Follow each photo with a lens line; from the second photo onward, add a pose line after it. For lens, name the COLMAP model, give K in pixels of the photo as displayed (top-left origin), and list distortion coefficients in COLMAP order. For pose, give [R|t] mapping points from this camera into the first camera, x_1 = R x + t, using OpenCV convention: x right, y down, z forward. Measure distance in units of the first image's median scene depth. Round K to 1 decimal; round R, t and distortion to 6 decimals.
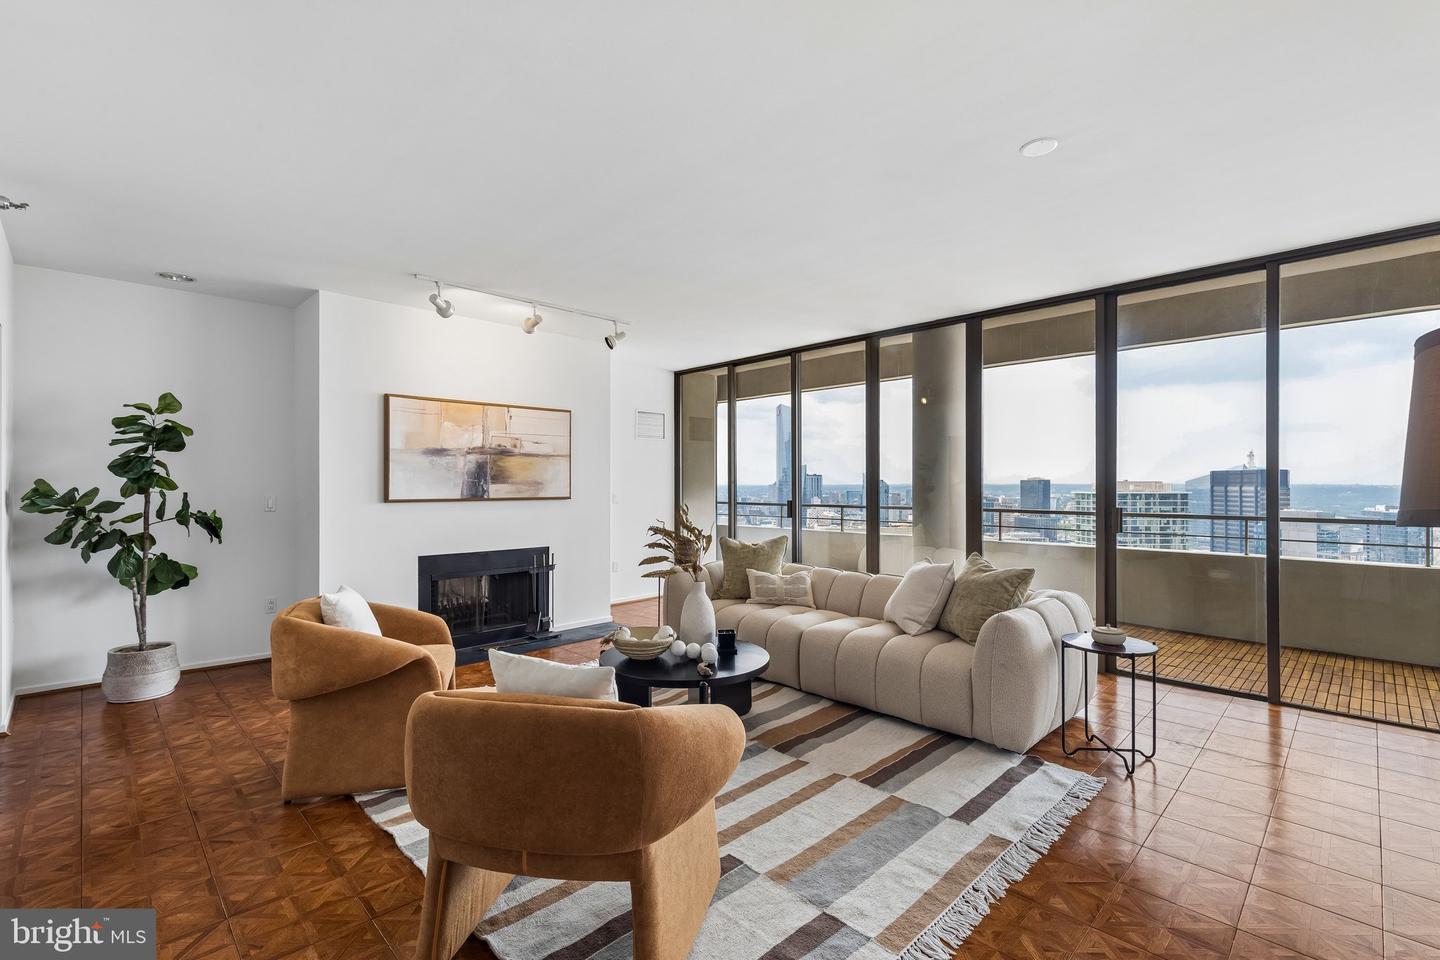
lens RADIAL K [[662.3, 0, 730.9], [0, 662.3, 477.5], [0, 0, 1]] dist [0.003547, -0.000061]
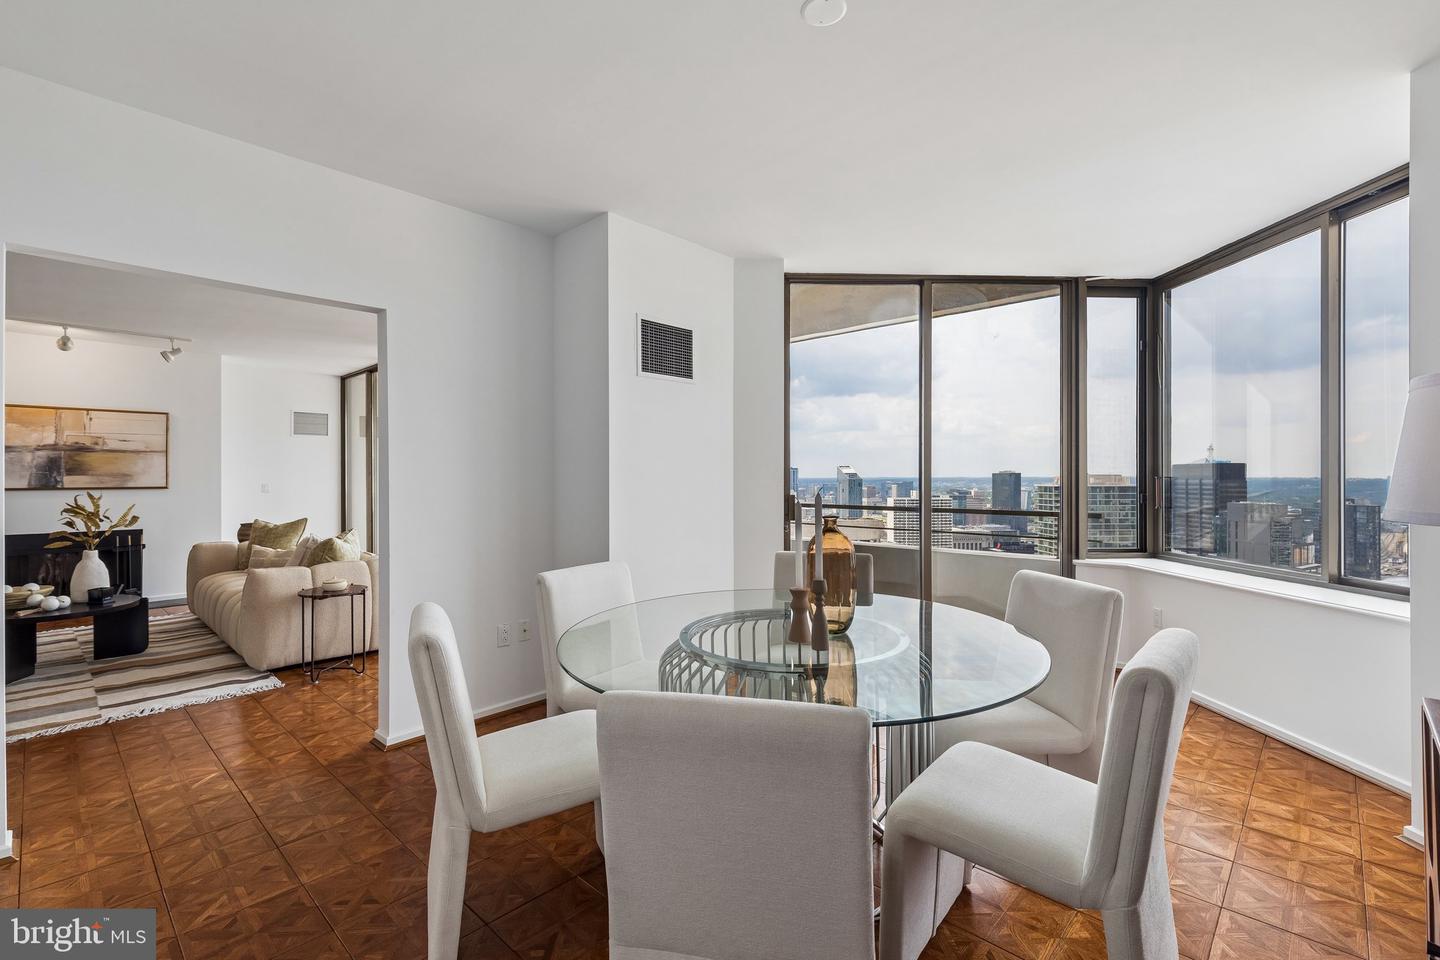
lens RADIAL K [[662.3, 0, 728.0], [0, 662.3, 478.6], [0, 0, 1]] dist [0.003547, -0.000061]
pose [[0.999252, 0.003541, 0.038502, 0.754341], [-0.004094, 0.999890, 0.014285, -0.006510], [-0.038447, -0.014432, 0.999156, -0.226187]]
